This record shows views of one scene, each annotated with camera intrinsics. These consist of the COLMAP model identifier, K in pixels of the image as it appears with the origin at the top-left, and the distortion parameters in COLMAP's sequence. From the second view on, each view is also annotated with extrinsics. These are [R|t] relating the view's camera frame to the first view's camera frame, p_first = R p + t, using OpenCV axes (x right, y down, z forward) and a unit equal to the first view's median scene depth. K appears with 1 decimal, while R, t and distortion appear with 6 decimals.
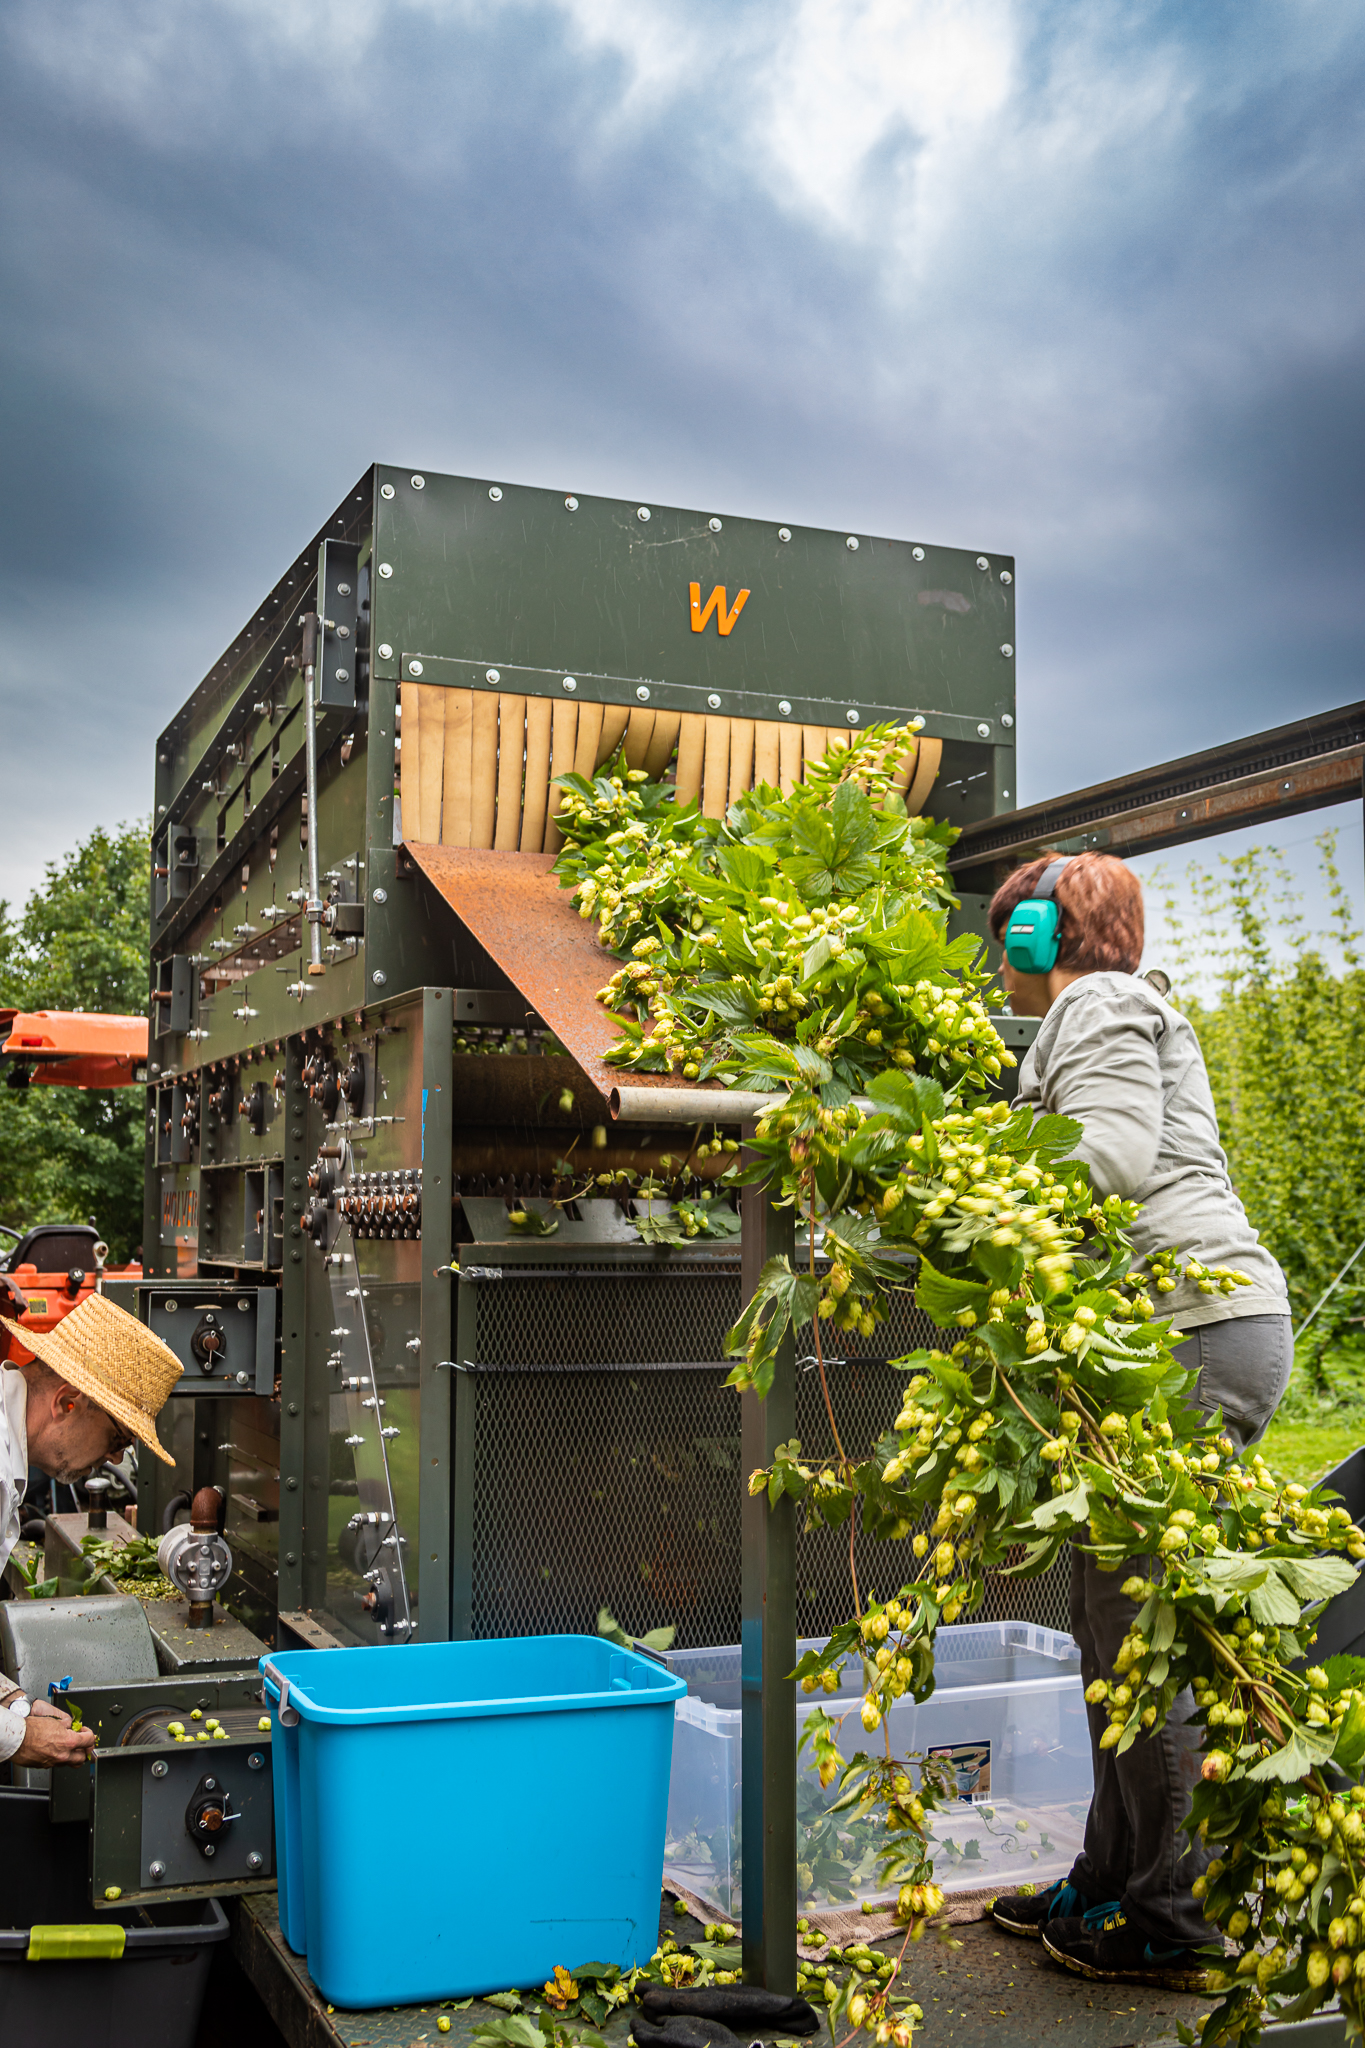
lens RADIAL K [[1937.3, 0, 682.5], [0, 1937.3, 1024.0], [0, 0, 1]] dist [-0.014519, -0.010992]
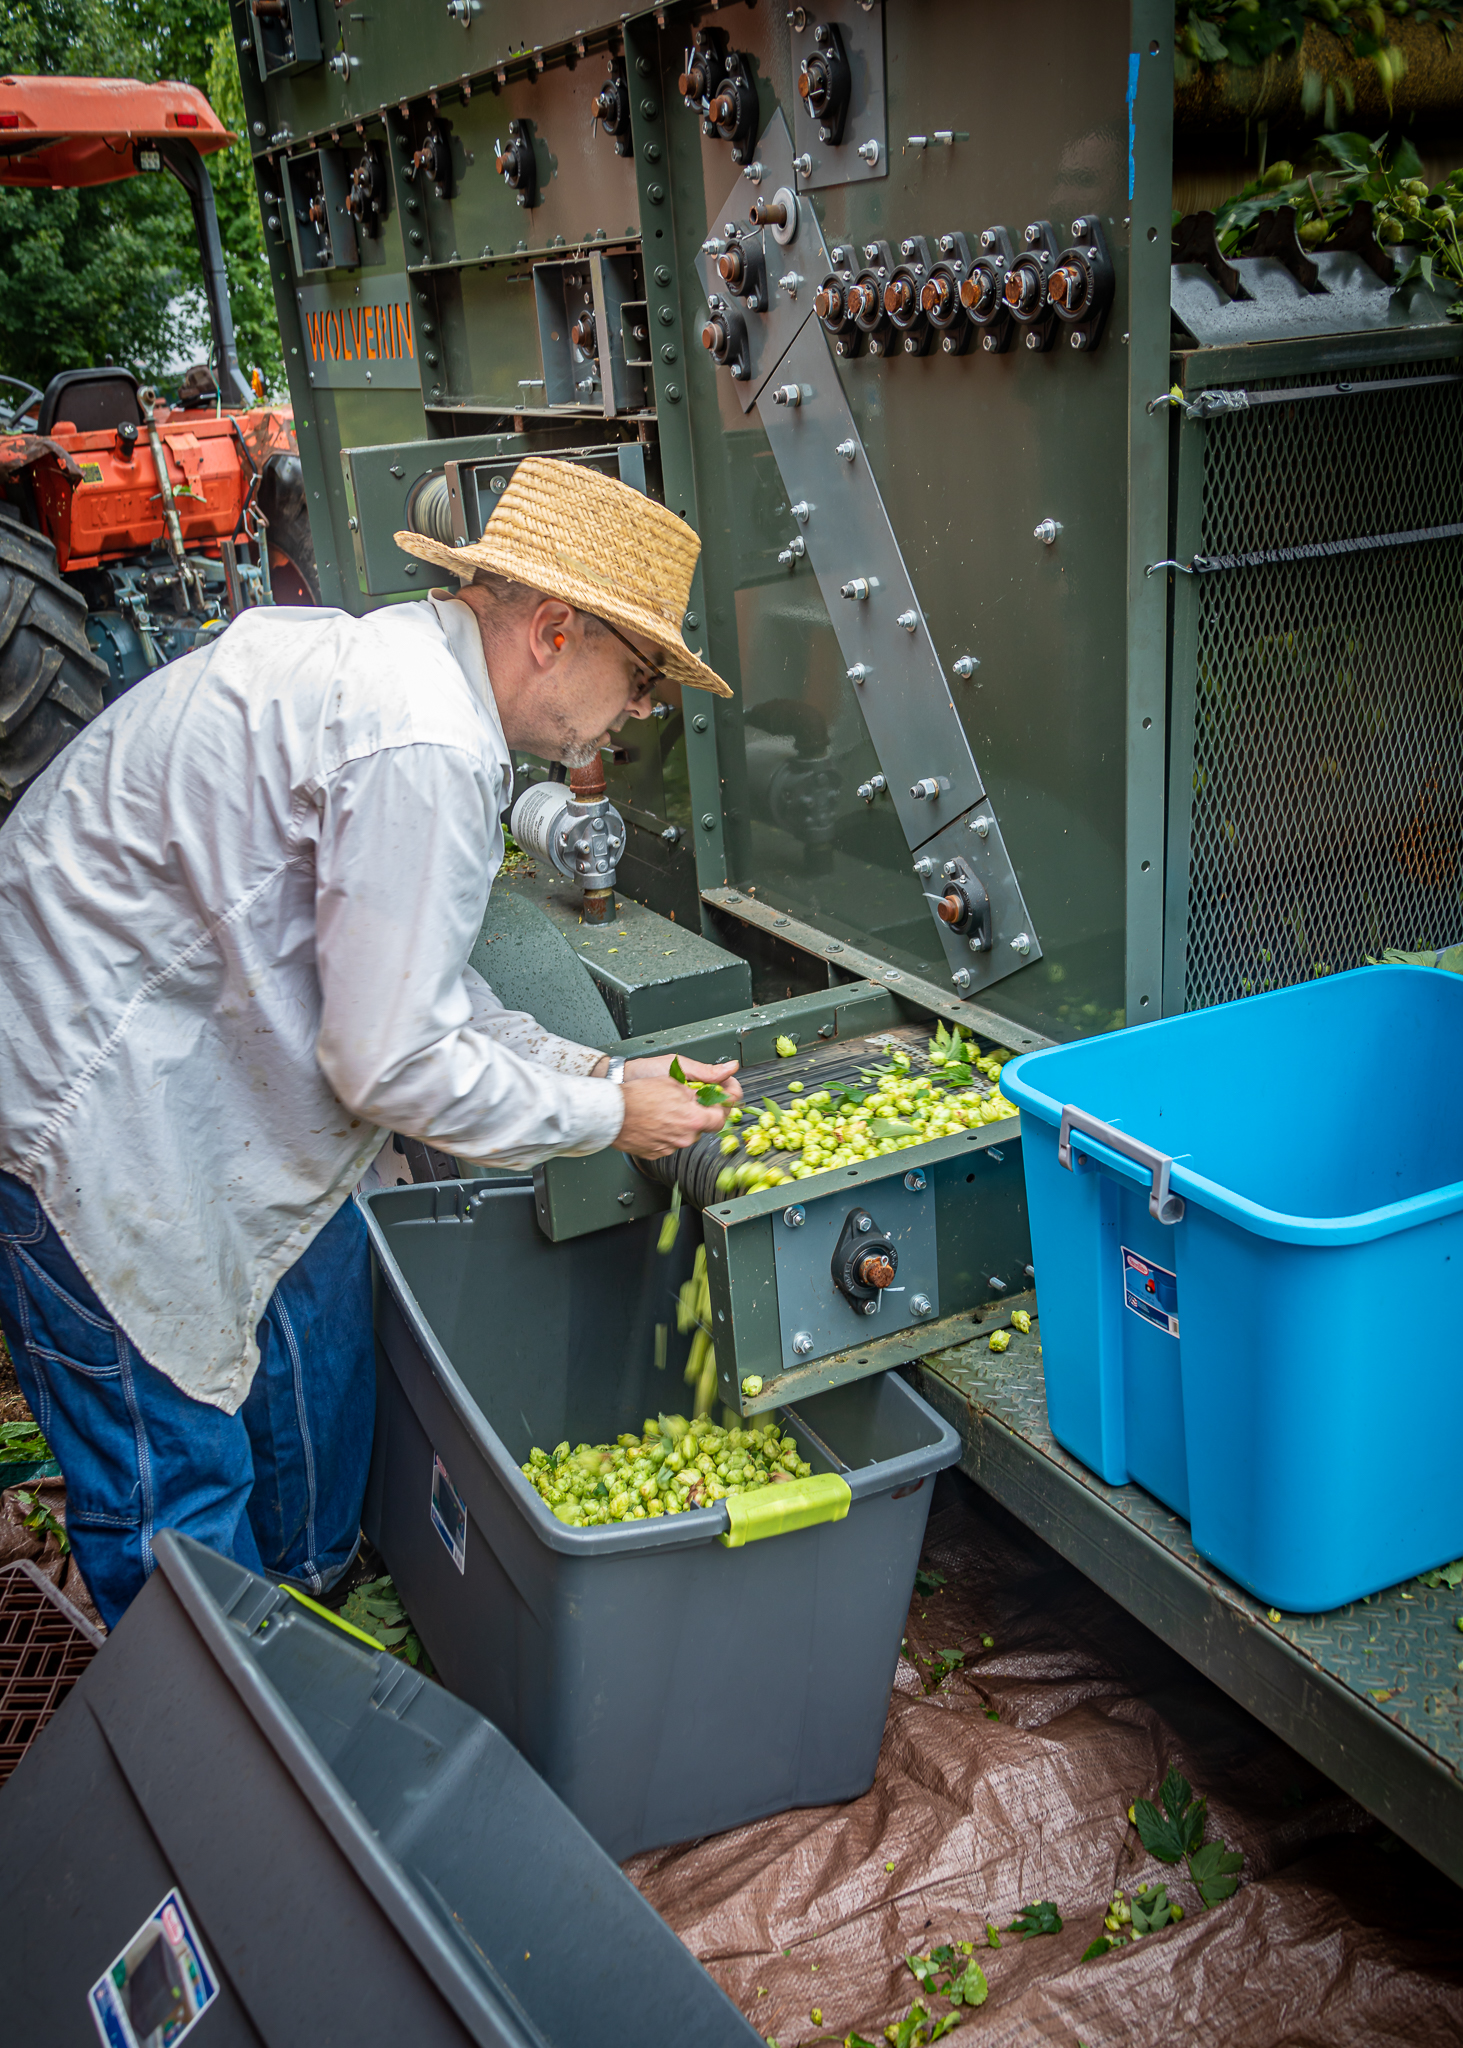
lens RADIAL K [[1864.6, 0, 731.5], [0, 1864.6, 1024.0], [0, 0, 1]] dist [0.006068, 0.019523]
pose [[0.995287, -0.092564, 0.028910, -0.223711], [0.069524, 0.888940, 0.452716, 0.023829], [-0.067604, -0.448572, 0.891186, 0.333894]]
